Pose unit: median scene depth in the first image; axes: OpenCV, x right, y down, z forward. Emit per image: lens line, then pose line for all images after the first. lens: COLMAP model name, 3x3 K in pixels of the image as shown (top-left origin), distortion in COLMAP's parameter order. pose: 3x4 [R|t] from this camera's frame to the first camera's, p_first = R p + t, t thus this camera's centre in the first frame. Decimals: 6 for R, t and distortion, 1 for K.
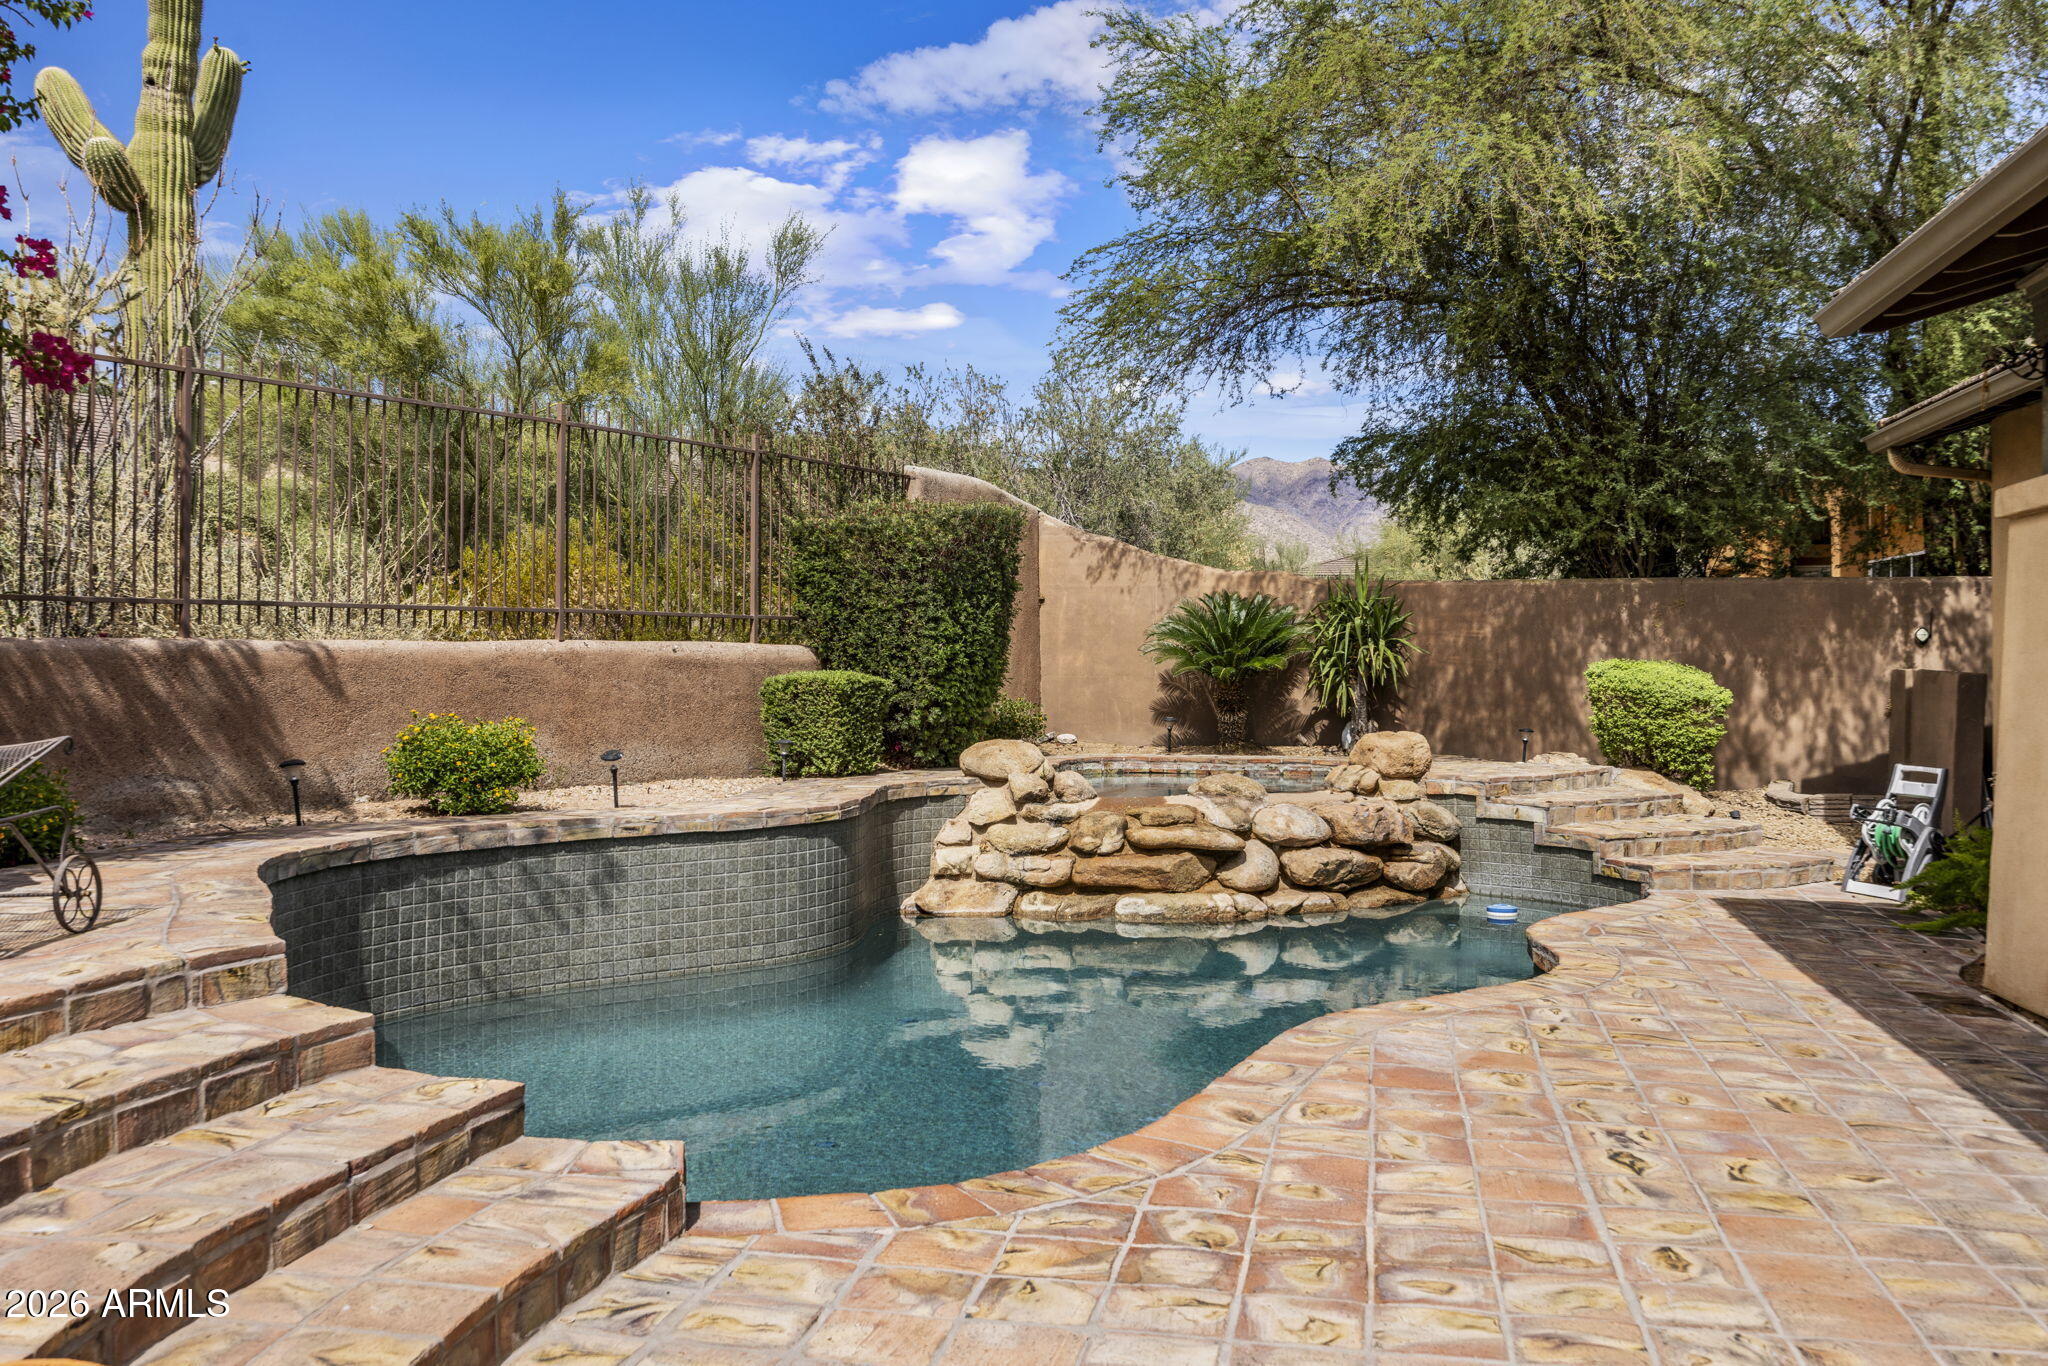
lens RADIAL K [[1770.8, 0, 1025.4], [0, 1770.8, 679.6], [0, 0, 1]] dist [-0.001958, -0.000321]
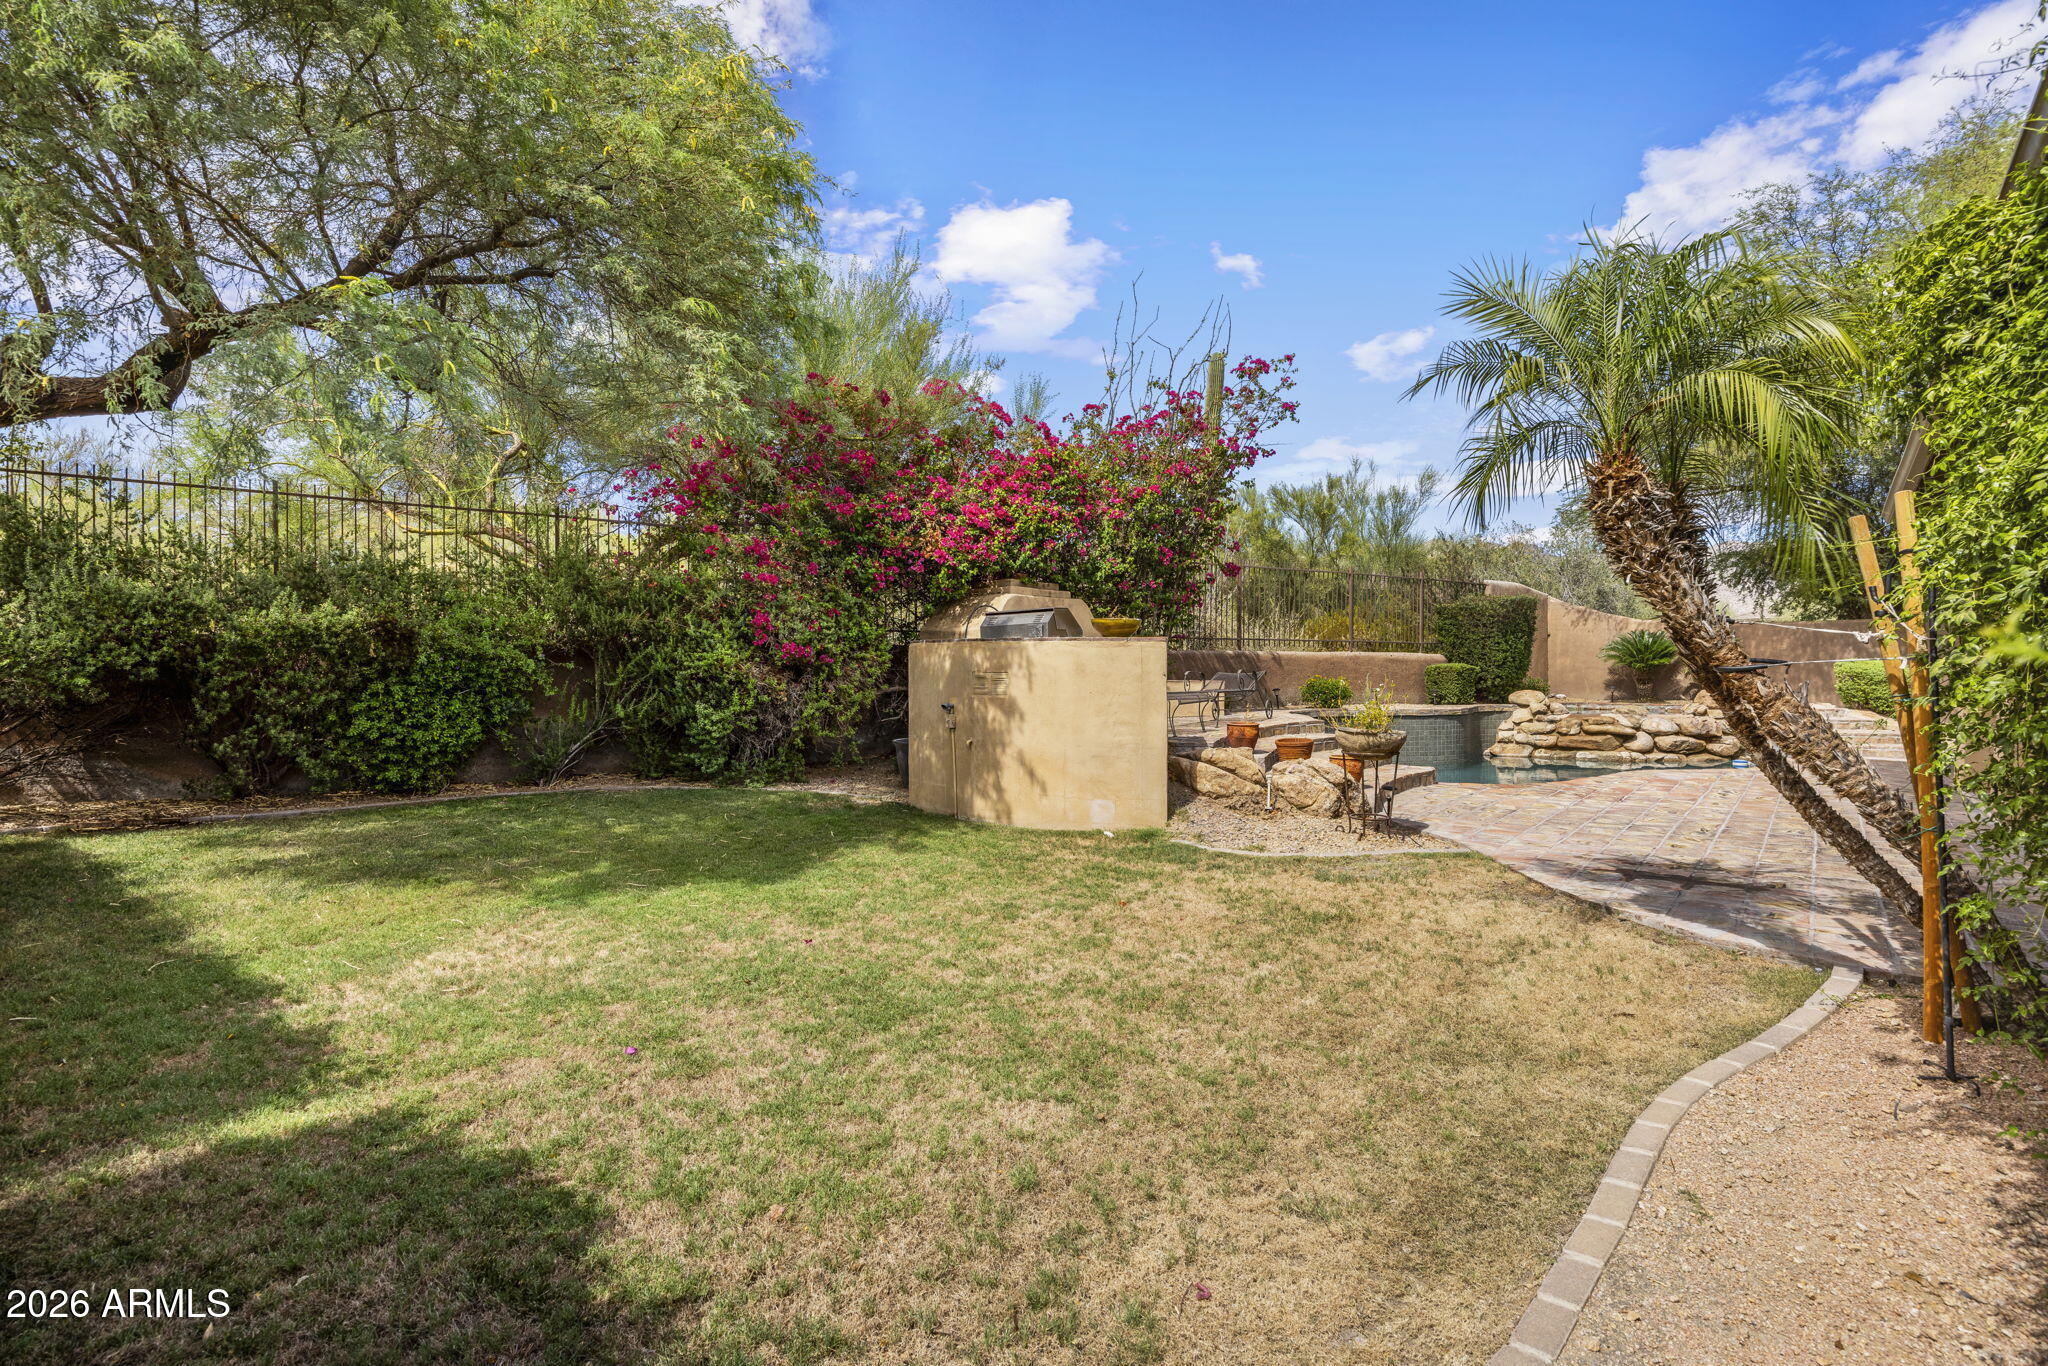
lens RADIAL K [[1032.1, 0, 1021.6], [0, 1032.1, 672.2], [0, 0, 1]] dist [-0.001422, 0.000175]
pose [[0.887709, 0.001105, -0.460404, 0.024931], [-0.007458, 0.999900, -0.011980, 0.032104], [0.460345, 0.014069, 0.887629, -0.653279]]
